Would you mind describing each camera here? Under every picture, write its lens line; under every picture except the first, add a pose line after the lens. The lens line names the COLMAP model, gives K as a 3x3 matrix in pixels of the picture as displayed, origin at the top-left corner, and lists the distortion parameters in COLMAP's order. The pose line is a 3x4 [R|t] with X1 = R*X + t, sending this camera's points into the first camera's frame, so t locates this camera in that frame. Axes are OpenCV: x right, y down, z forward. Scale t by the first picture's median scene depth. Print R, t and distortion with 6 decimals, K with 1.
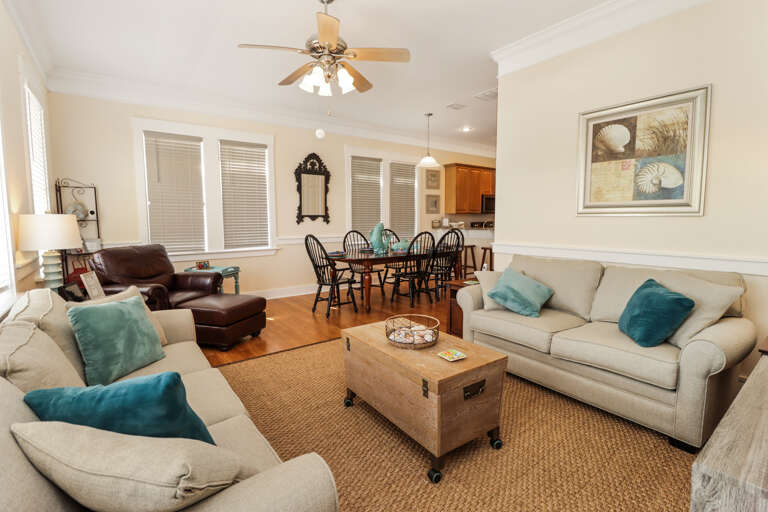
lens RADIAL K [[371.9, 0, 384.0], [0, 371.9, 256.0], [0, 0, 1]] dist [-0.000946, -0.000091]
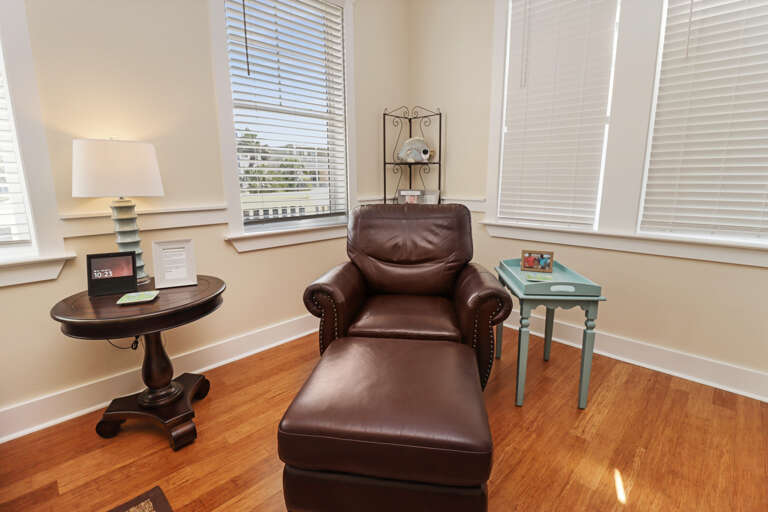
lens RADIAL K [[371.9, 0, 384.0], [0, 371.9, 256.0], [0, 0, 1]] dist [-0.000946, -0.000091]
pose [[0.166421, 0.200899, -0.965372, -0.067224], [-0.099710, 0.977435, 0.186220, -0.034220], [0.981000, 0.065266, 0.182698, 0.577872]]
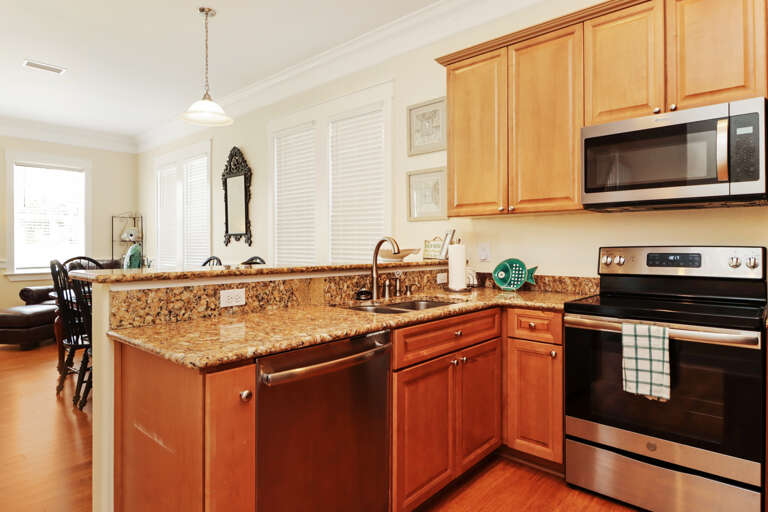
lens RADIAL K [[435.8, 0, 383.1], [0, 435.8, 246.2], [0, 0, 1]] dist [-0.001828, -0.000612]
pose [[0.205896, 0.002008, -0.978572, 0.684254], [-0.101870, 0.994609, -0.019393, -0.099270], [0.973257, 0.103680, 0.204990, 1.118102]]
